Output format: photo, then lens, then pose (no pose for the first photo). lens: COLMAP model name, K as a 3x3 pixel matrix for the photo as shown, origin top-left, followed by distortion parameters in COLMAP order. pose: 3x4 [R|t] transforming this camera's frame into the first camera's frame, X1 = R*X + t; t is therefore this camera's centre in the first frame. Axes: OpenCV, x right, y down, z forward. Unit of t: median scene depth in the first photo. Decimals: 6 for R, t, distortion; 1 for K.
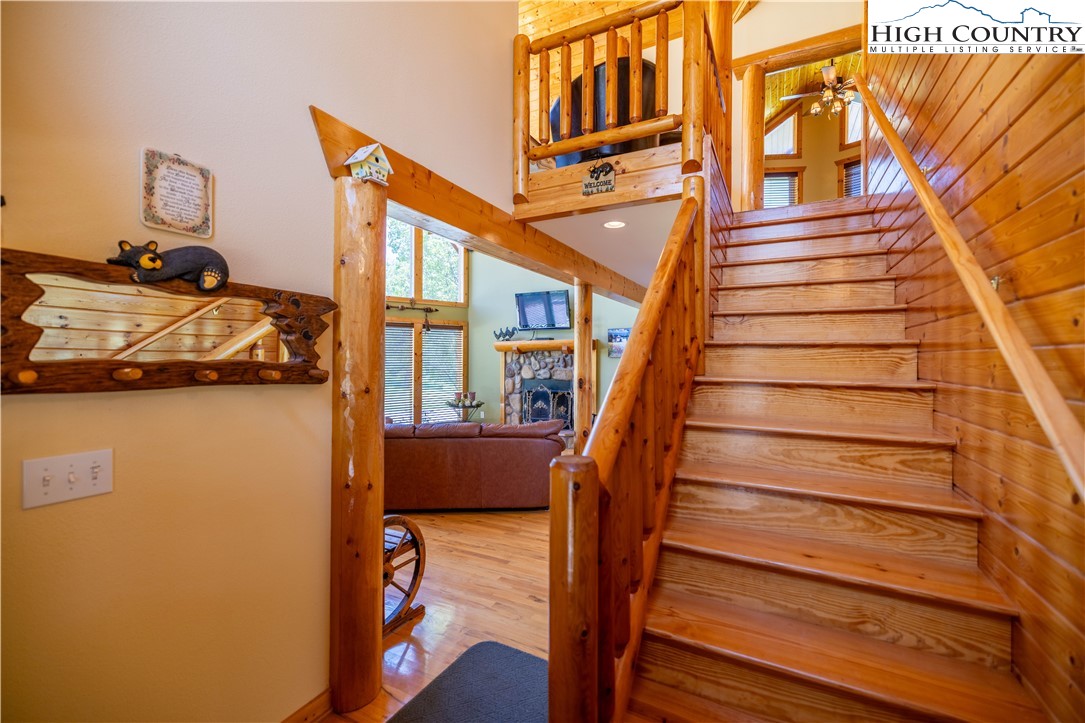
lens RADIAL K [[451.0, 0, 537.6], [0, 451.0, 356.4], [0, 0, 1]] dist [0.001756, -0.000217]
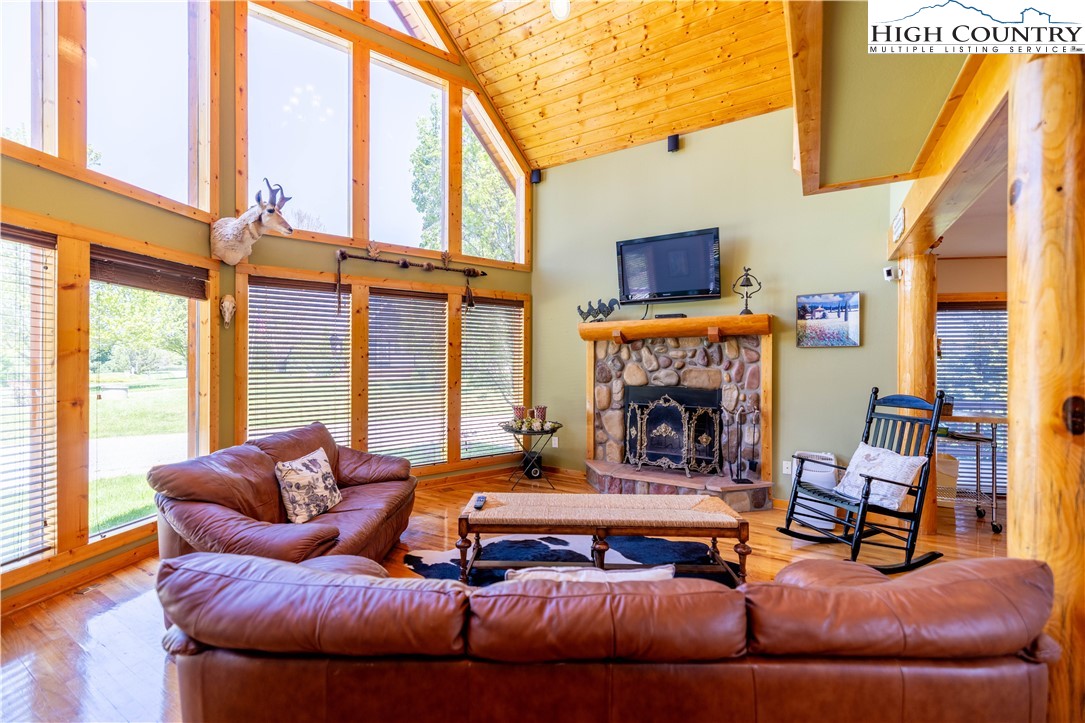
lens RADIAL K [[449.6, 0, 539.1], [0, 449.6, 358.9], [0, 0, 1]] dist [0.000705, -0.000038]
pose [[0.998272, -0.000788, -0.058763, -0.114883], [0.000870, 0.999999, 0.001361, 0.014082], [0.058762, -0.001410, 0.998271, 0.398578]]
